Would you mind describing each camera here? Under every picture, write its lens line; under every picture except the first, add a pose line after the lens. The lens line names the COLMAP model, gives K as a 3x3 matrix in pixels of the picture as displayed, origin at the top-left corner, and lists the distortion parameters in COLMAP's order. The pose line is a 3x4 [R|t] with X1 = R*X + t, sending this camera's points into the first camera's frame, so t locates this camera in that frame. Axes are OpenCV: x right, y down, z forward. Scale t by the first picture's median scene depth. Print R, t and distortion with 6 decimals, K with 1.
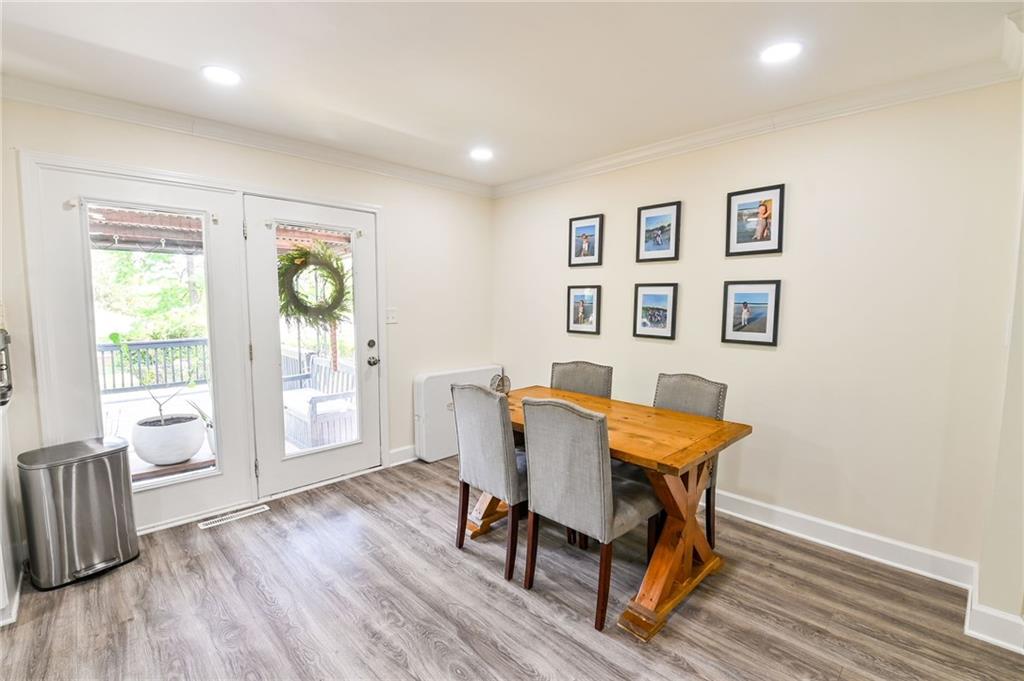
lens RADIAL K [[462.0, 0, 512.0], [0, 462.0, 340.5], [0, 0, 1]] dist [-0.001044, -0.000830]
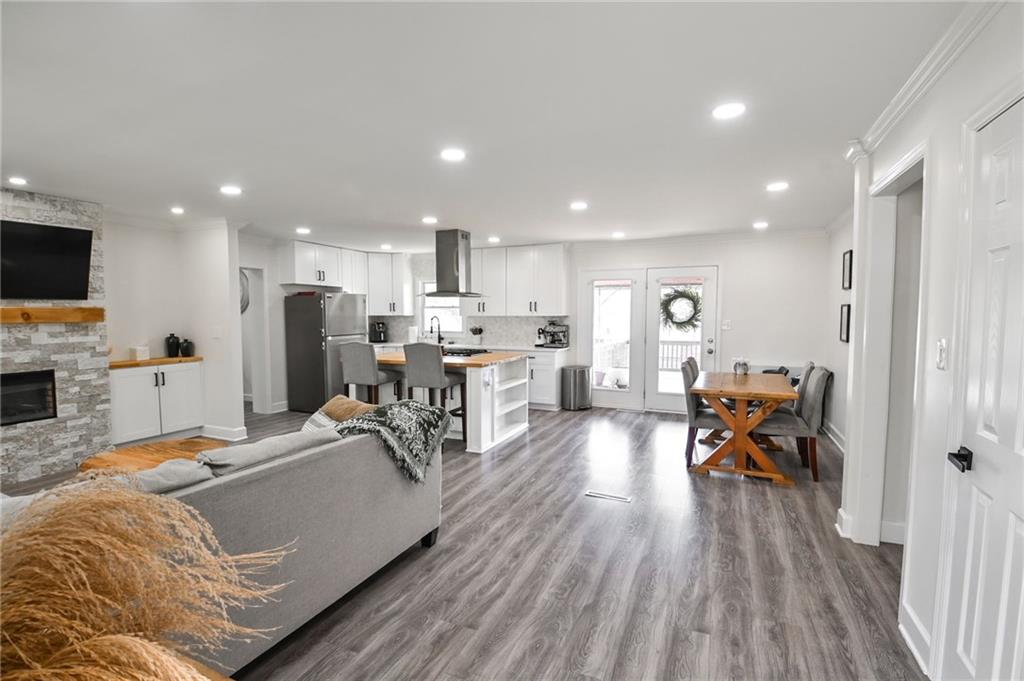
lens RADIAL K [[462.0, 0, 512.0], [0, 462.0, 340.5], [0, 0, 1]] dist [-0.001044, -0.000830]
pose [[0.370316, 0.048432, -0.927643, 1.112446], [-0.085225, 0.996199, 0.017990, 0.040563], [0.924988, 0.072396, 0.373036, -0.367317]]
